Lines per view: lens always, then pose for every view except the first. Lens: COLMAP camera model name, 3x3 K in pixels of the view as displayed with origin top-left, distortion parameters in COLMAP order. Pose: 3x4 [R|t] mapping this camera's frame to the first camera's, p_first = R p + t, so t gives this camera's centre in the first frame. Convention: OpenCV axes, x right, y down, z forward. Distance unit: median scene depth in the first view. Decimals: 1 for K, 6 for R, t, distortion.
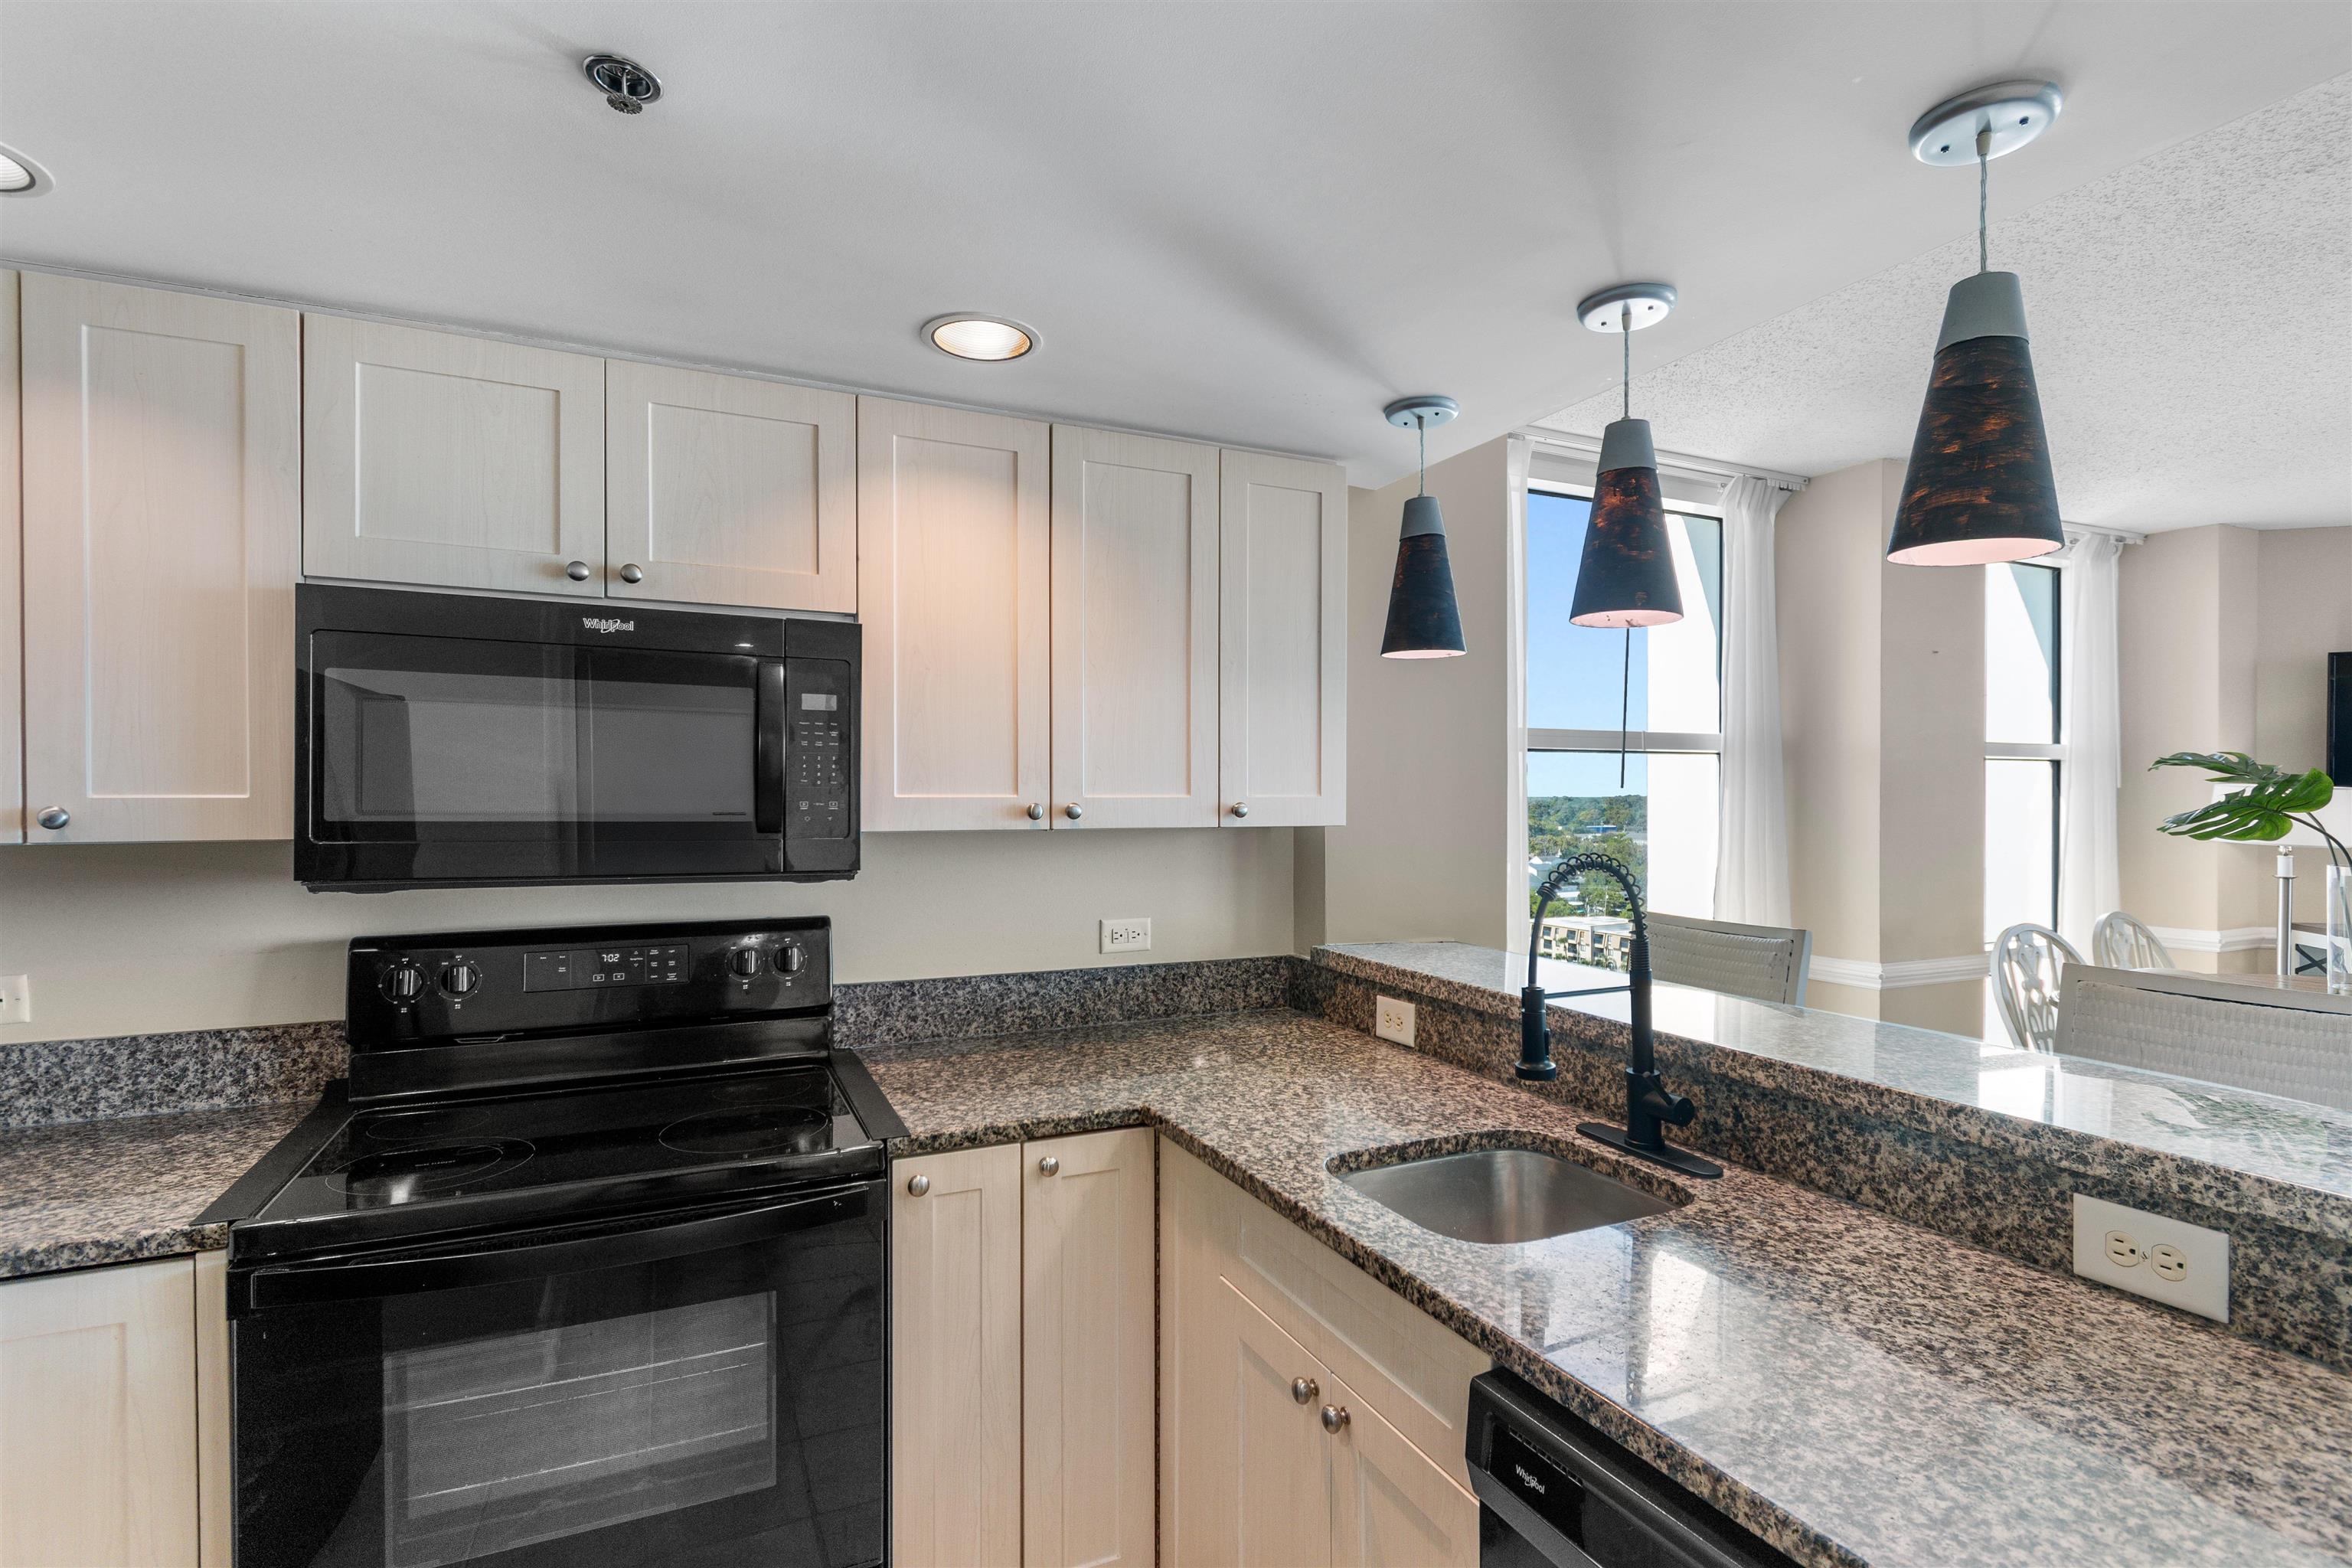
lens RADIAL K [[1122.8, 0, 1195.2], [0, 1122.8, 805.9], [0, 0, 1]] dist [0.004063, -0.004700]
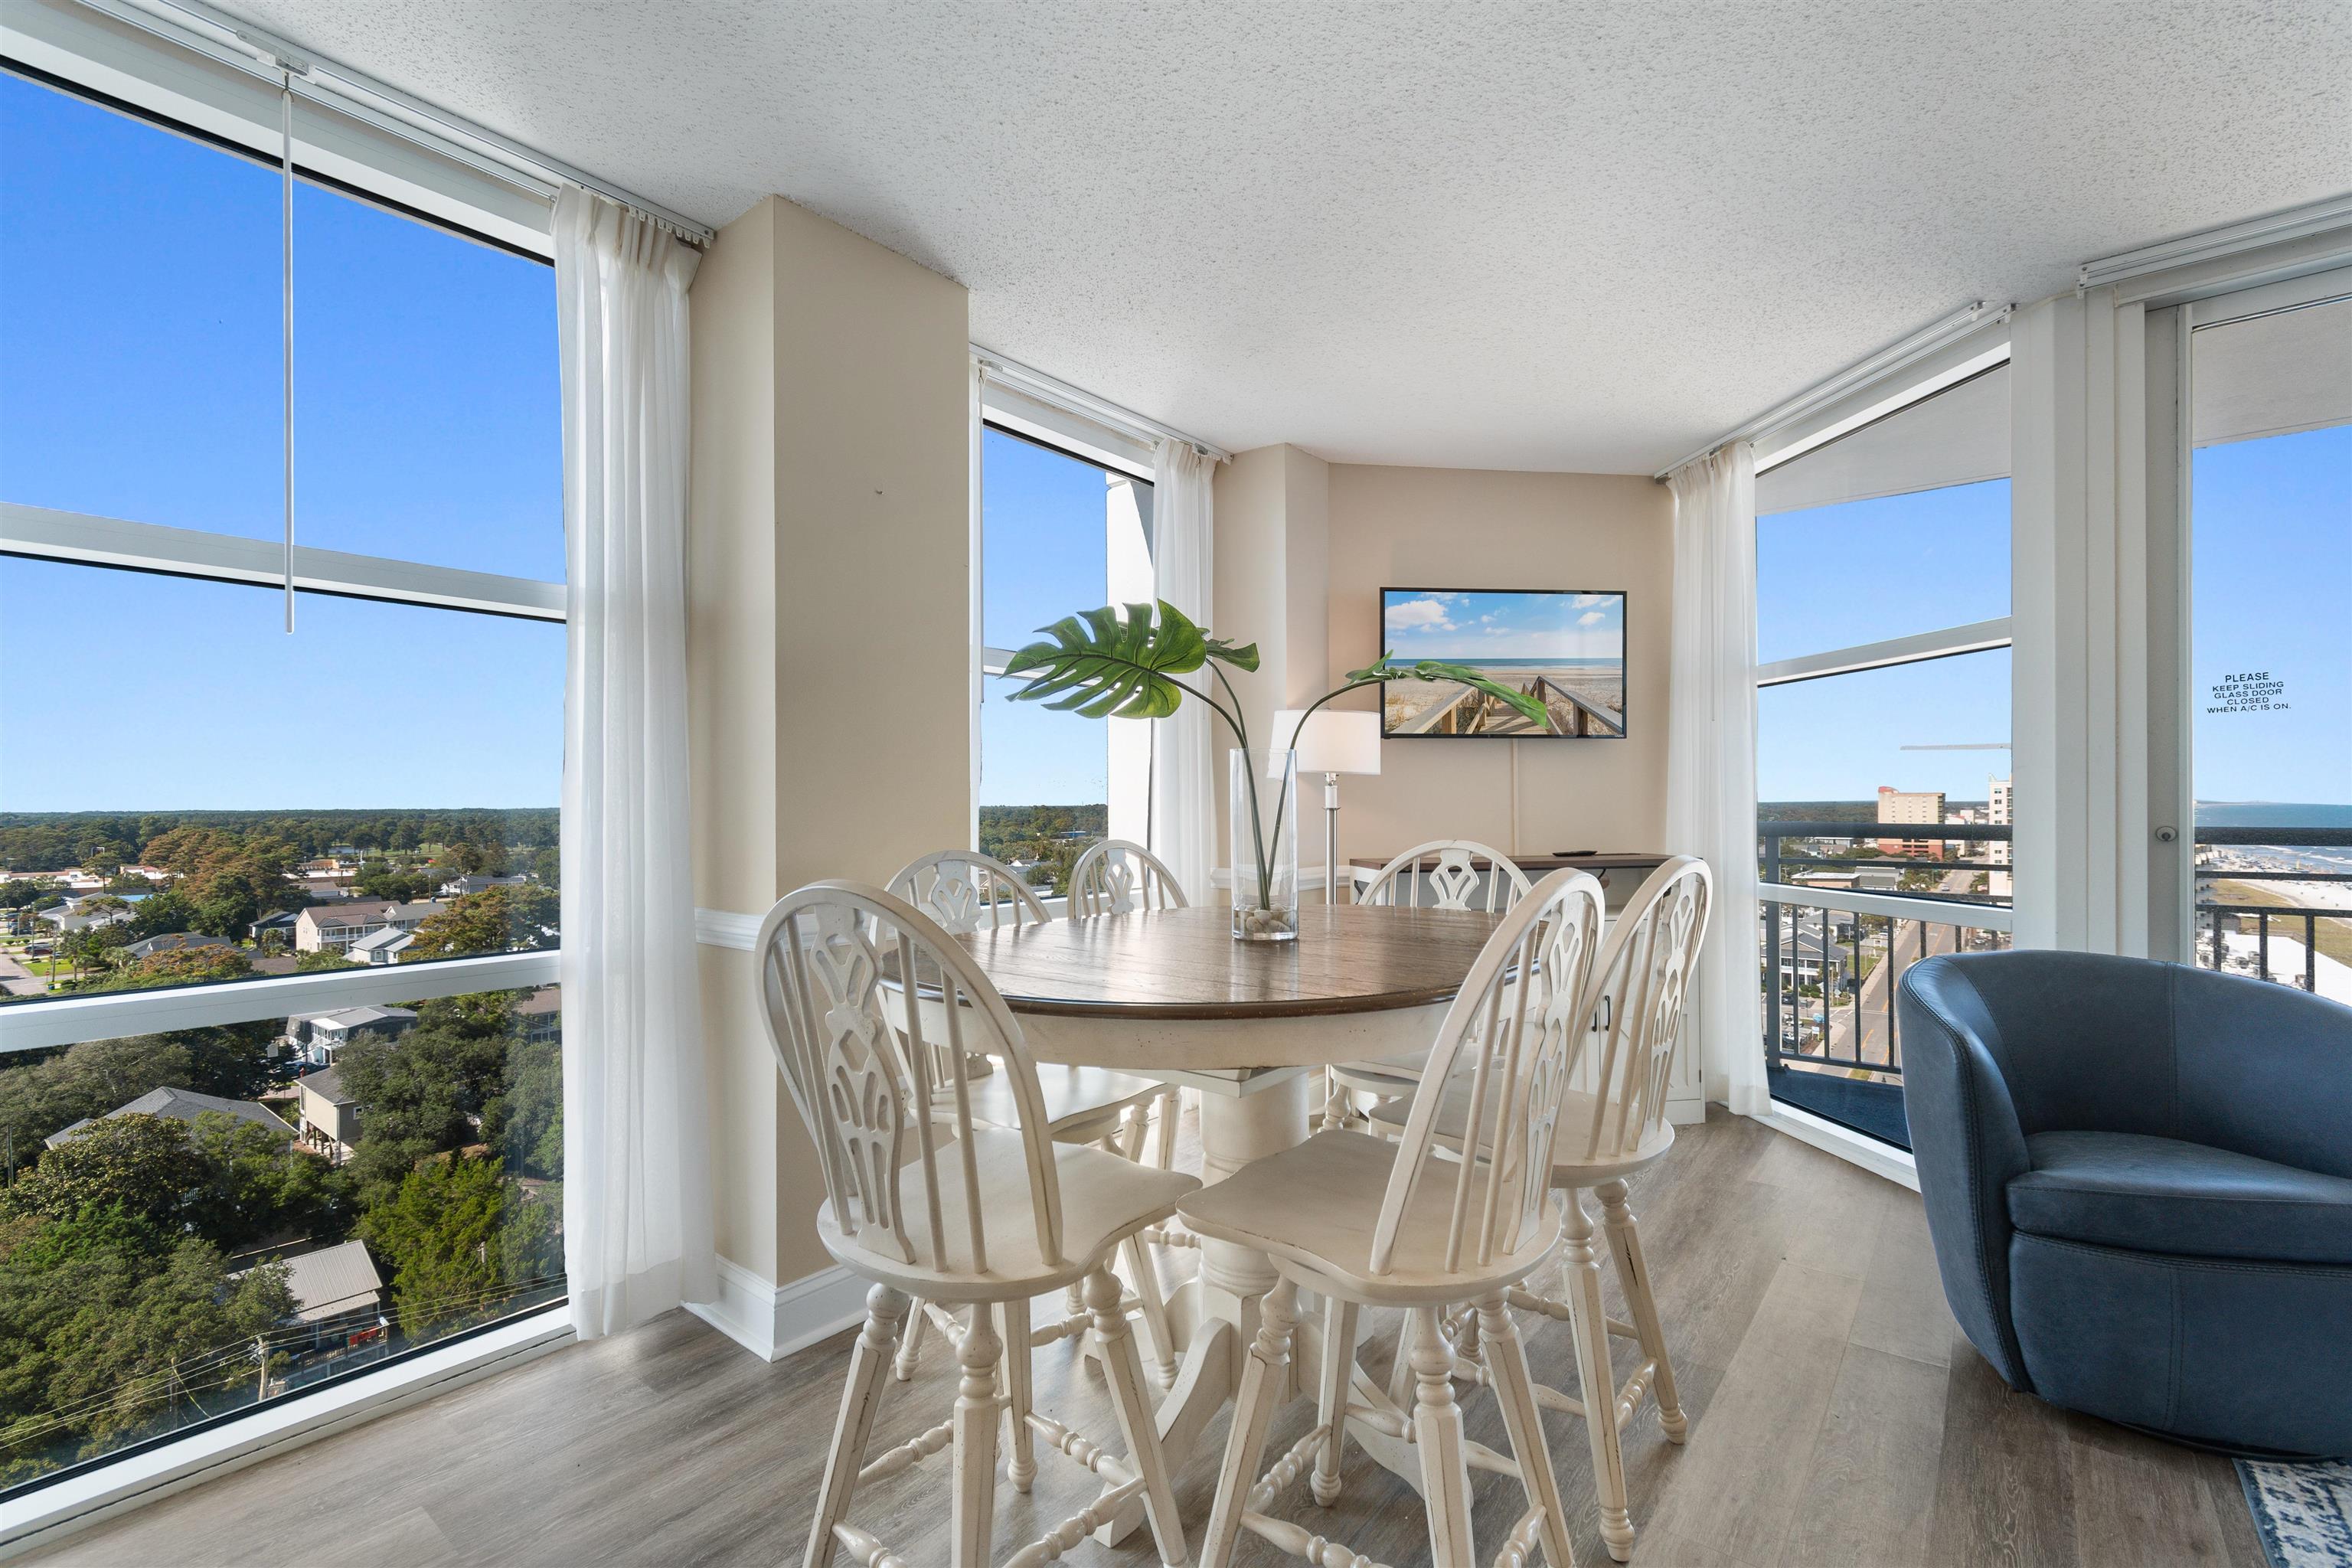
lens RADIAL K [[1032.0, 0, 1185.4], [0, 1032.0, 801.0], [0, 0, 1]] dist [0.002108, -0.001660]
pose [[0.901635, -0.002349, 0.432491, 1.149518], [0.008273, 0.999896, -0.011816, 0.161182], [-0.432419, 0.014232, 0.901561, 0.618955]]
